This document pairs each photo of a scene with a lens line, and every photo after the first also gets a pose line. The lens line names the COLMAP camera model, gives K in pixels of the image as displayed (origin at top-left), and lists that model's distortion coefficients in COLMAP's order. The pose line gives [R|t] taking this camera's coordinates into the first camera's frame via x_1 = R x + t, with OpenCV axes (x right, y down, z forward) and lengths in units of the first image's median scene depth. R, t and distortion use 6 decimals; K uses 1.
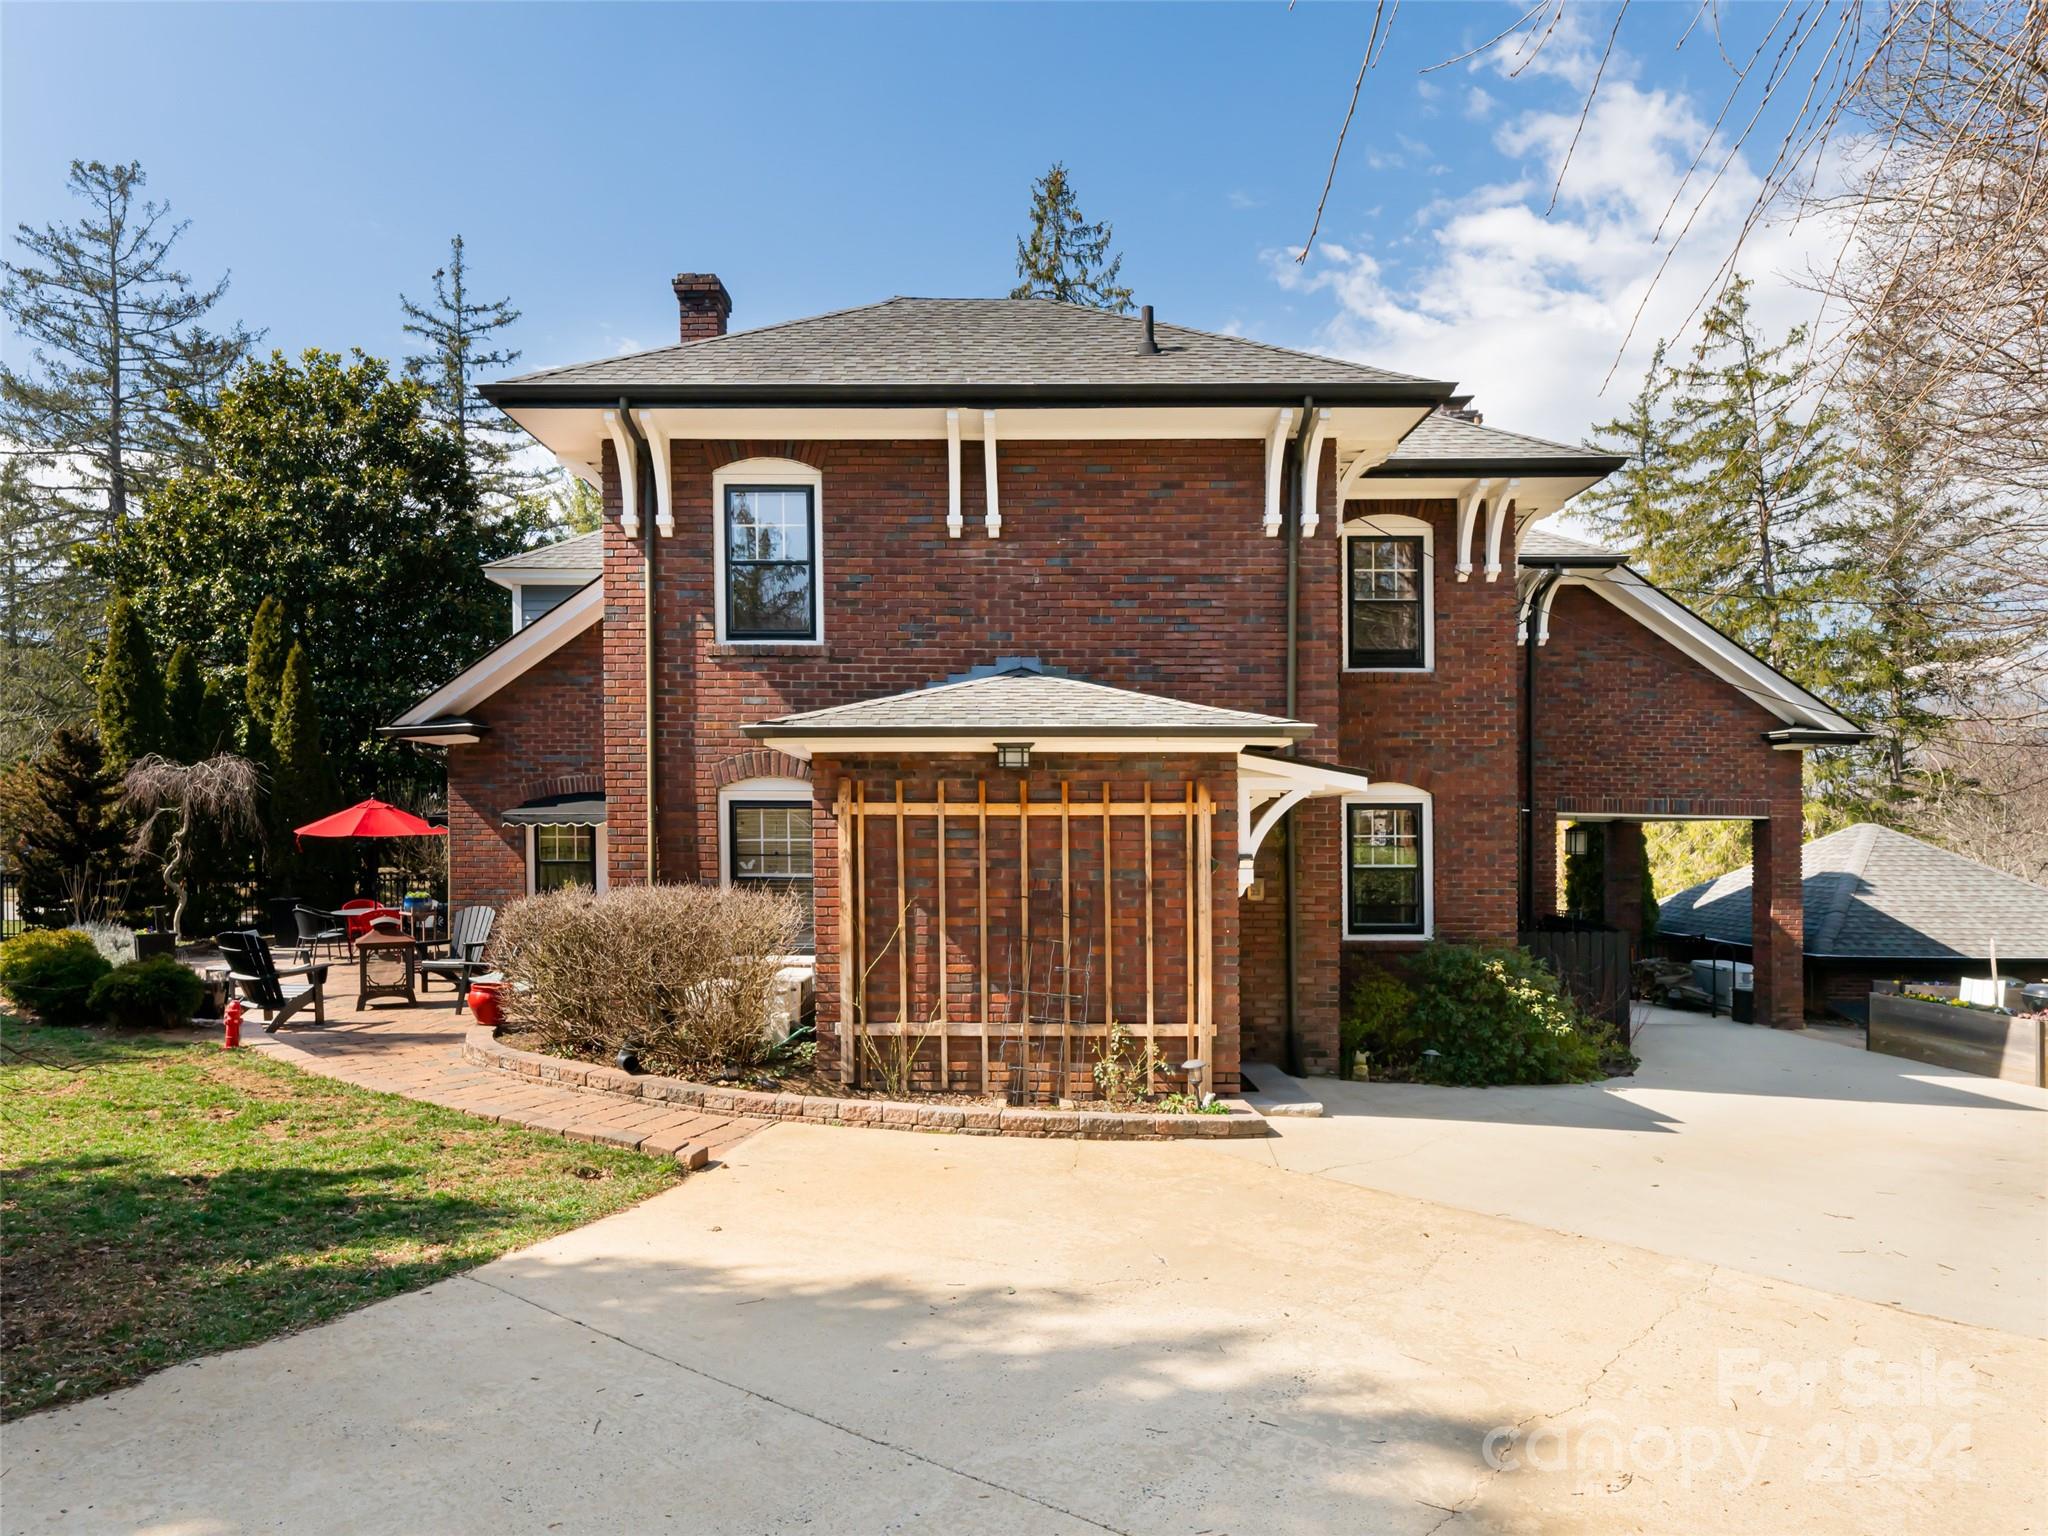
lens RADIAL K [[1151.7, 0, 969.5], [0, 1151.7, 868.3], [0, 0, 1]] dist [-0.003895, 0.003091]
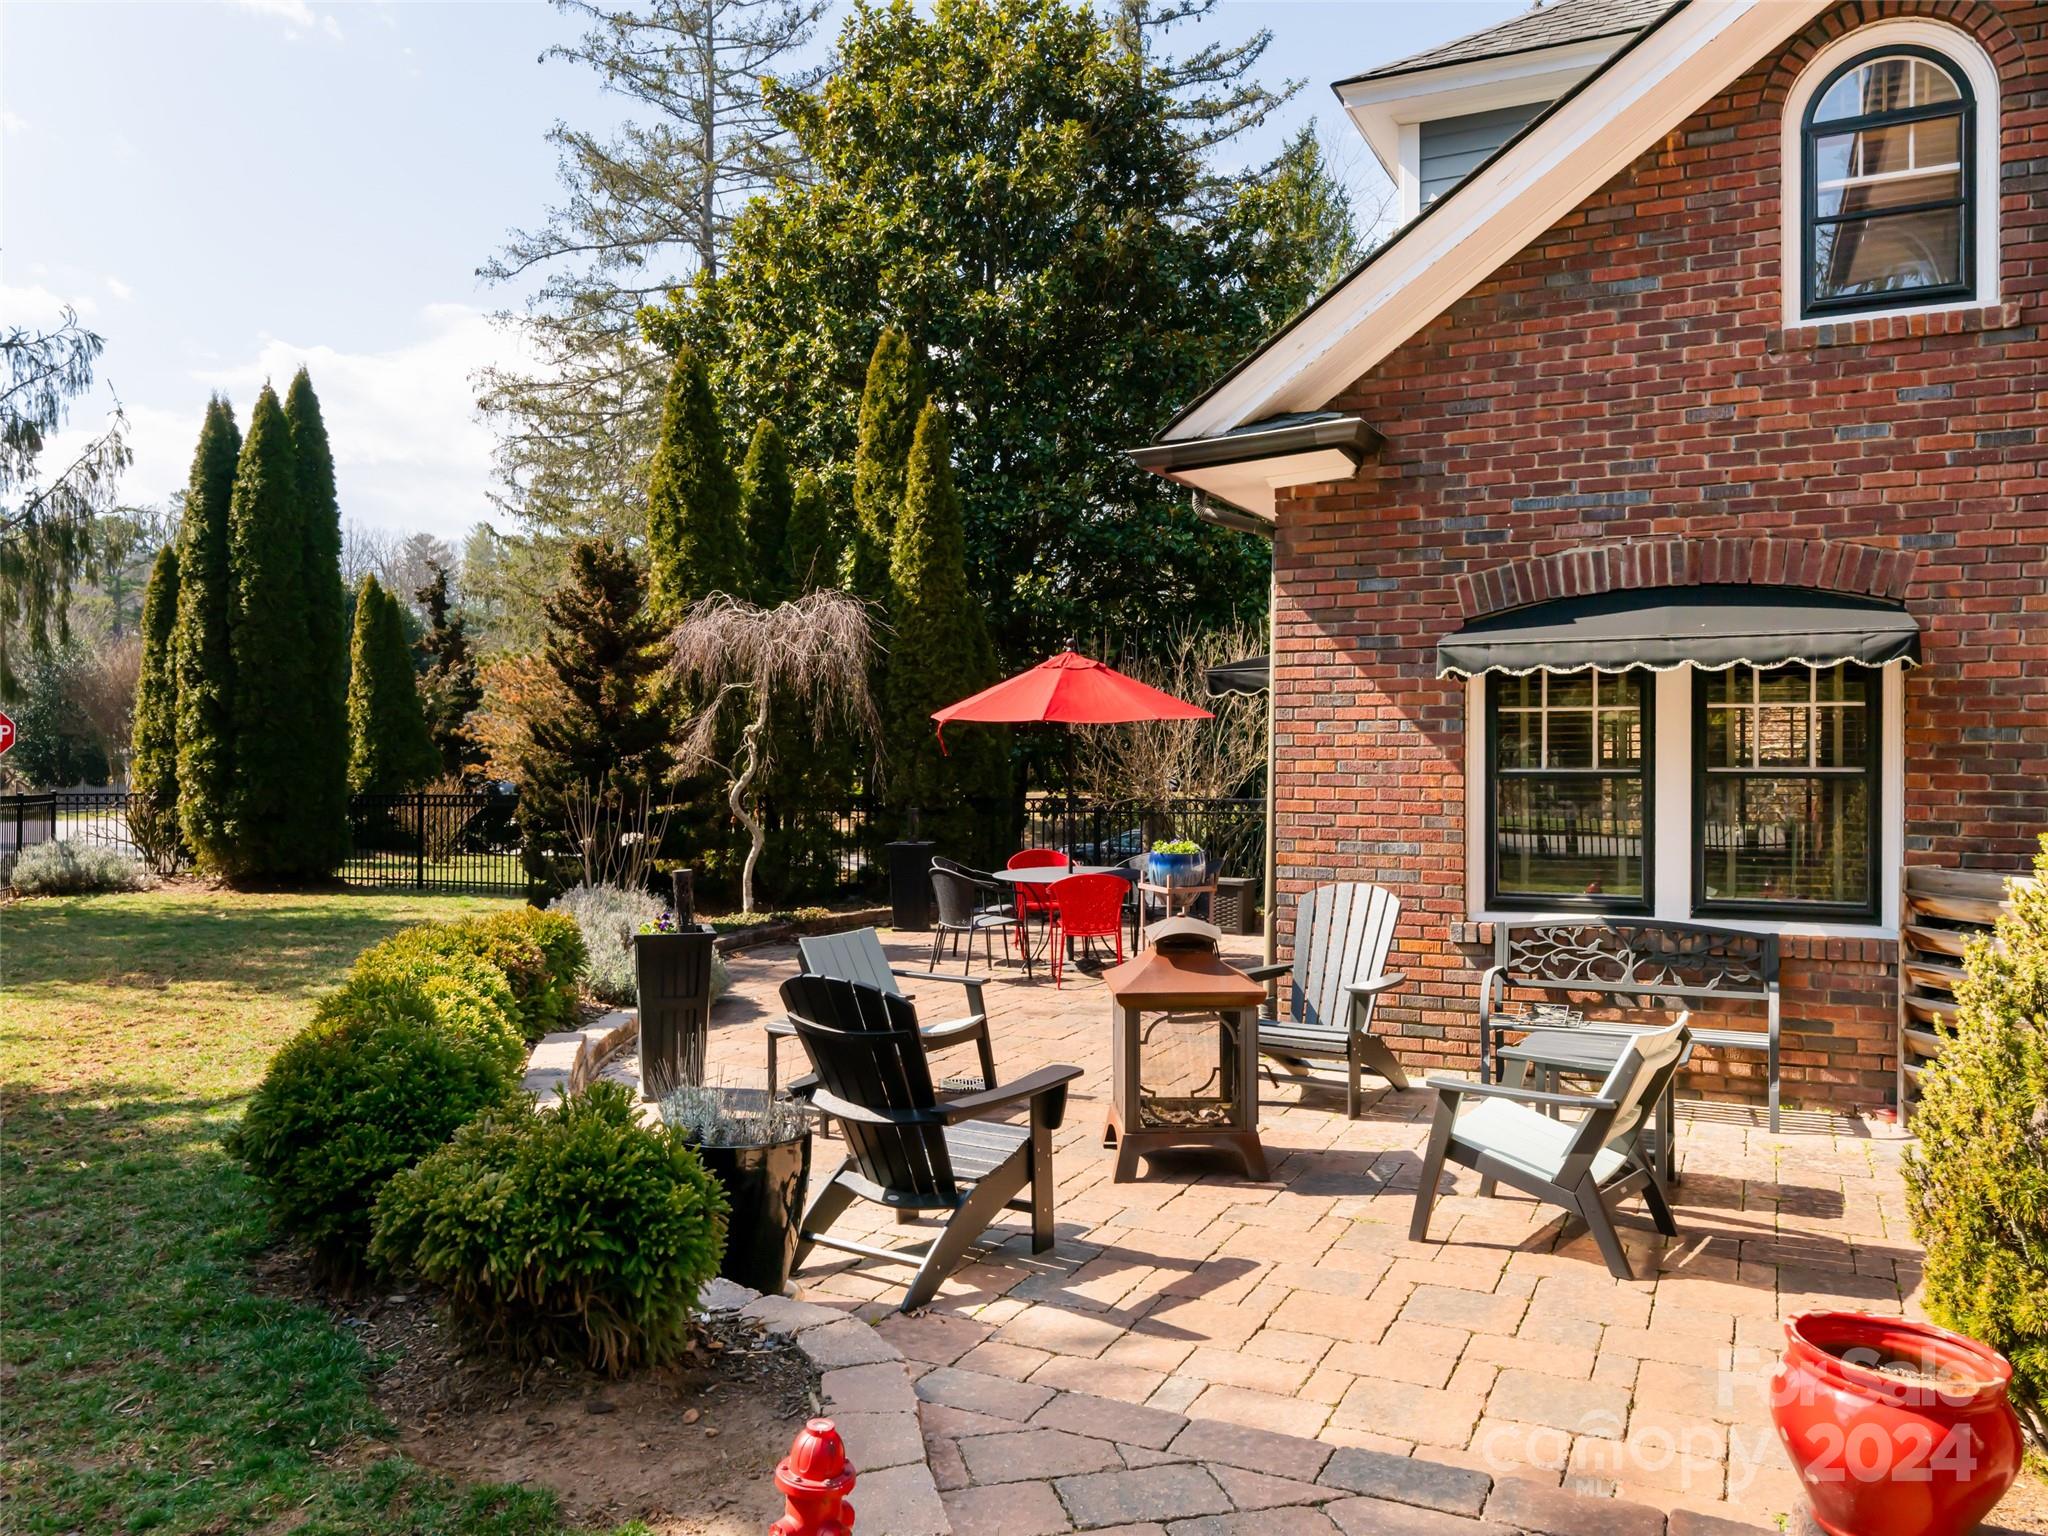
lens RADIAL K [[1515.9, 0, 1031.4], [0, 1515.9, 763.3], [0, 0, 1]] dist [-0.021012, 0.007031]
pose [[0.905234, 0.001039, -0.424912, -0.262472], [-0.011397, 0.999697, -0.021837, 0.003241], [0.424761, 0.024611, 0.904971, 0.411688]]
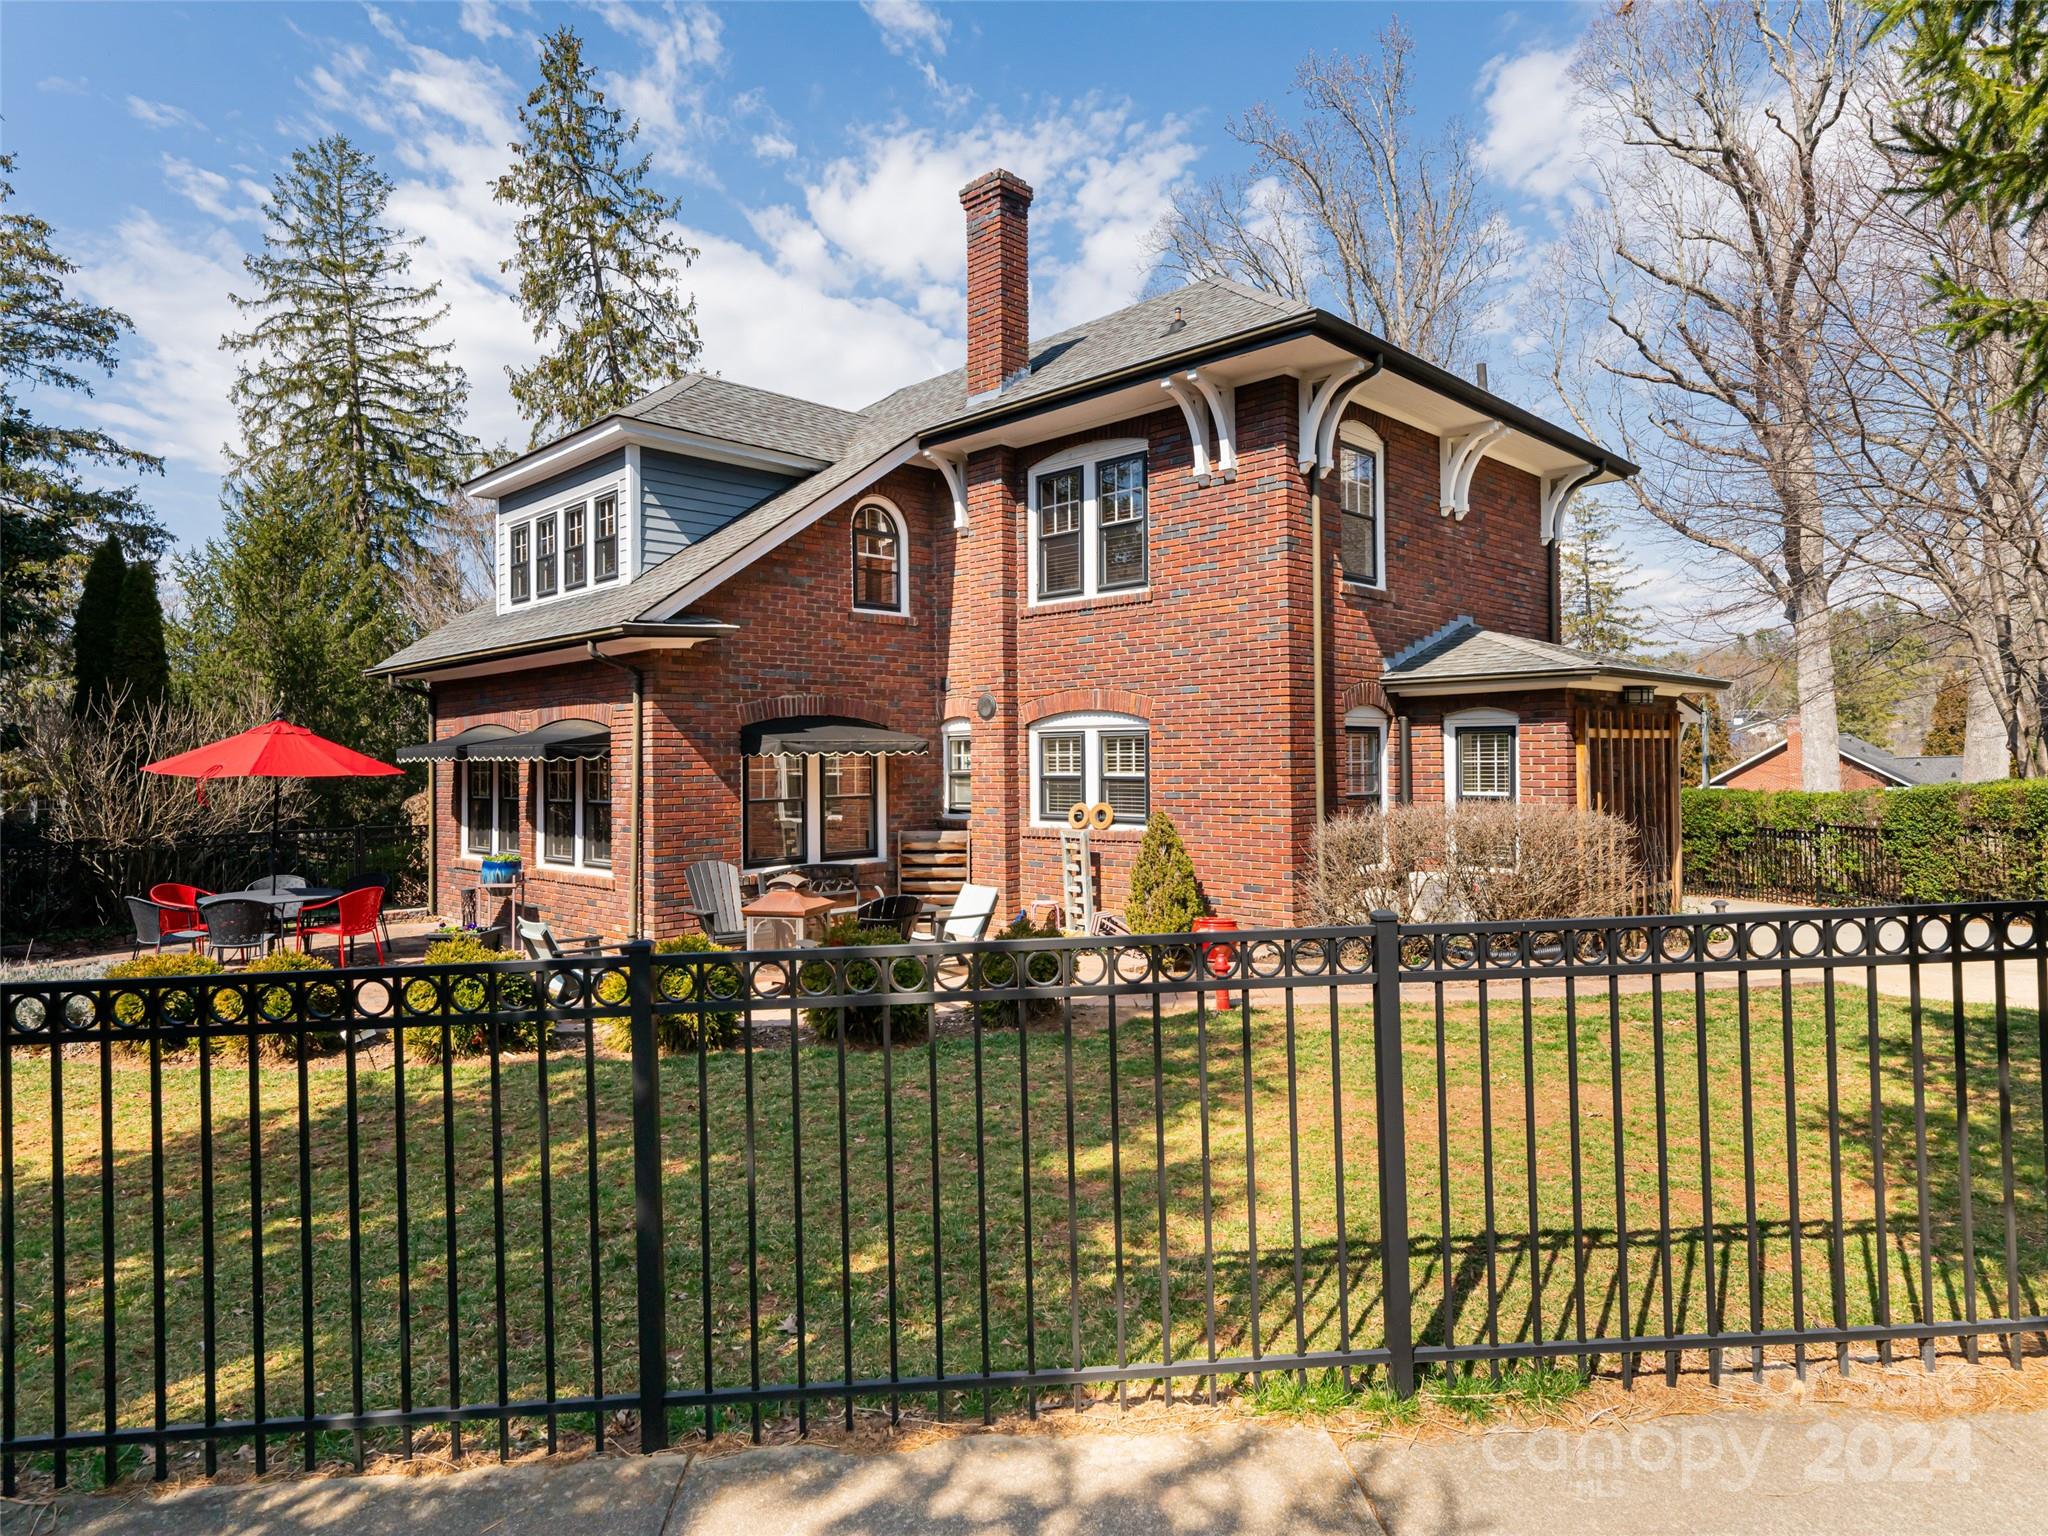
lens RADIAL K [[1204.9, 0, 1009.9], [0, 1204.9, 785.2], [0, 0, 1]] dist [0.006752, -0.000383]
pose [[0.707701, -0.022937, 0.706140, -0.732893], [0.037359, 0.999289, -0.004982, -0.005254], [-0.705524, 0.029906, 0.708055, 0.244302]]
